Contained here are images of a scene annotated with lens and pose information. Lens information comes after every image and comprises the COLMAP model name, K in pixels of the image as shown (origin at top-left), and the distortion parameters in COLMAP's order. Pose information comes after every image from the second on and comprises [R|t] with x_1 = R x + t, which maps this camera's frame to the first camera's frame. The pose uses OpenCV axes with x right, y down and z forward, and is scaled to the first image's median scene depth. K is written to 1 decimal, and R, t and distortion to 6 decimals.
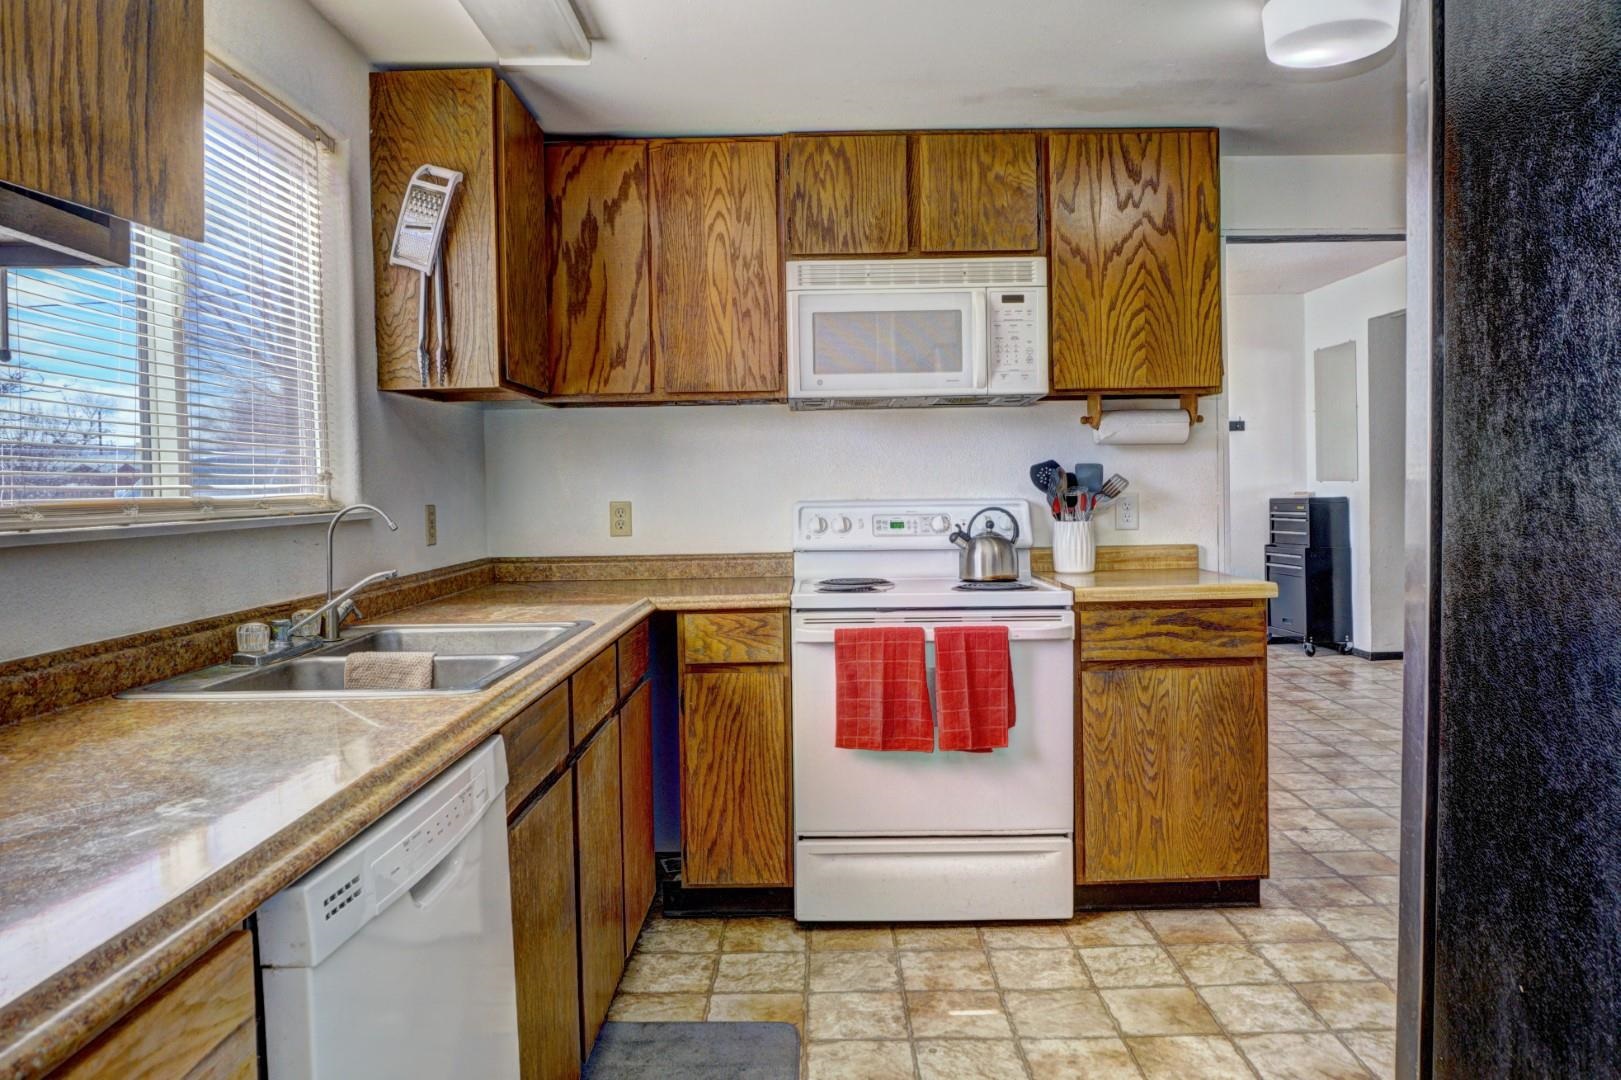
lens RADIAL K [[1138.6, 0, 820.7], [0, 1138.6, 537.5], [0, 0, 1]] dist [-0.047817, 0.025315]
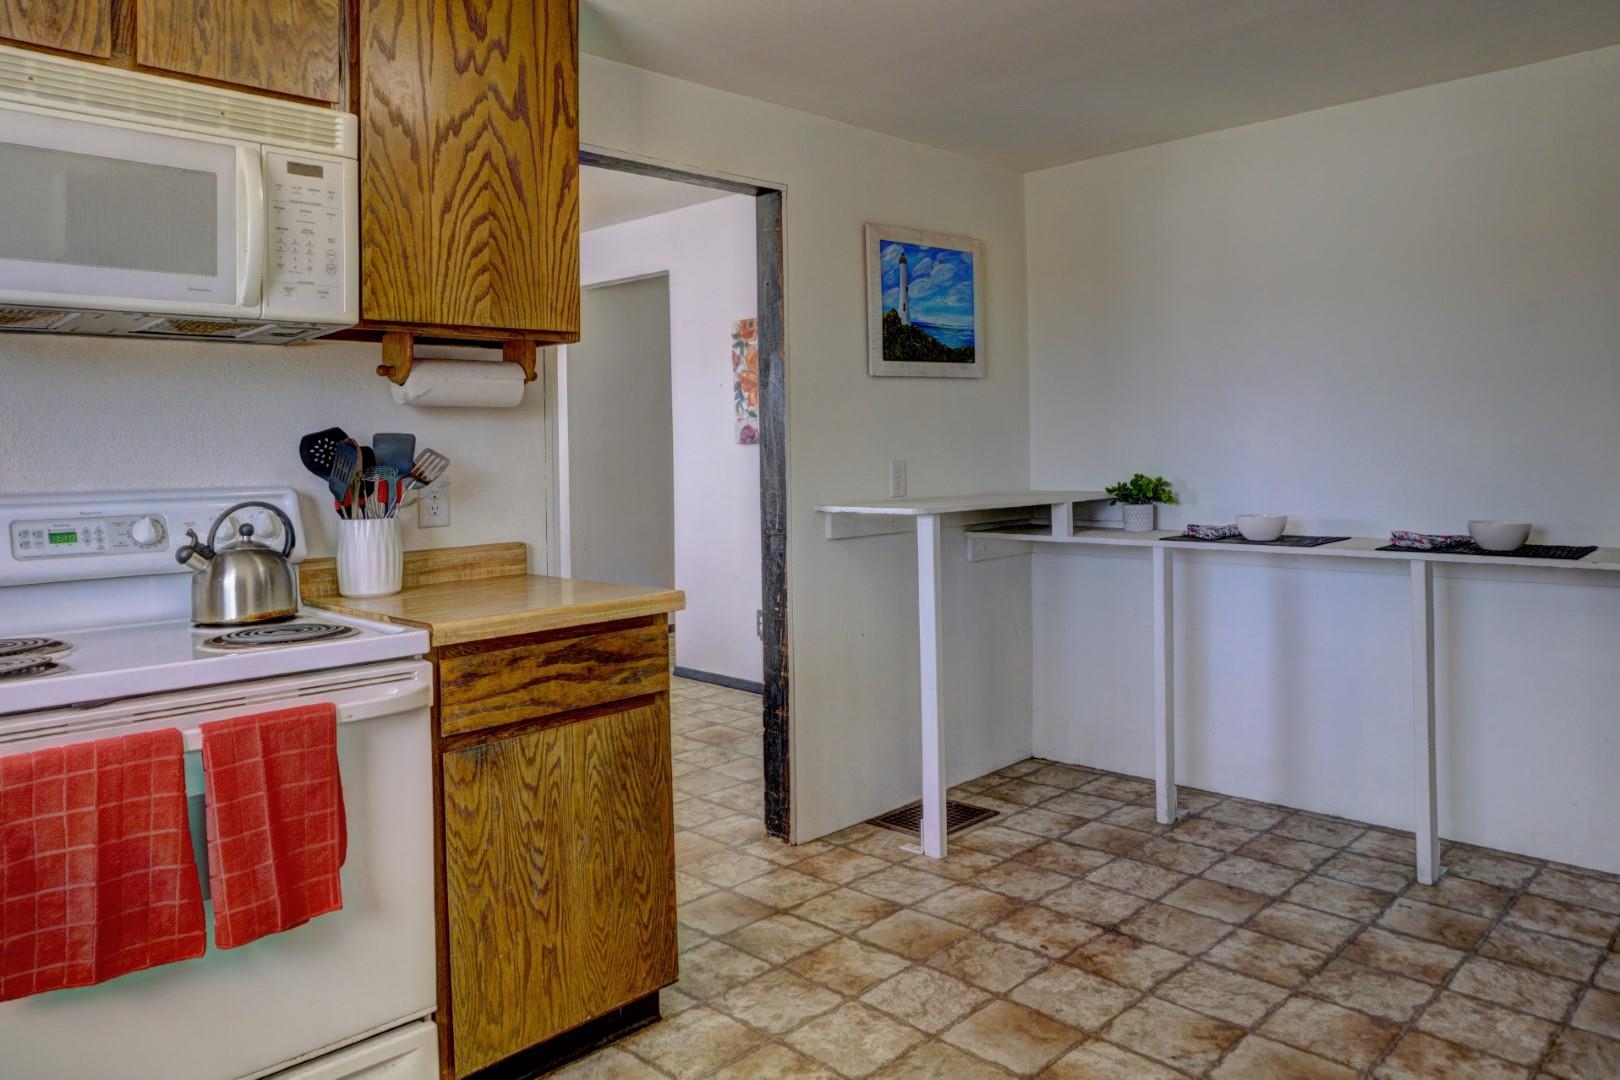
lens RADIAL K [[1137.9, 0, 850.8], [0, 1137.9, 441.9], [0, 0, 1]] dist [-0.047817, 0.025315]
pose [[0.697770, 0.007701, 0.716280, -0.065914], [0.040515, 0.997917, -0.050197, -0.016374], [-0.715175, 0.064046, 0.696005, 0.364471]]
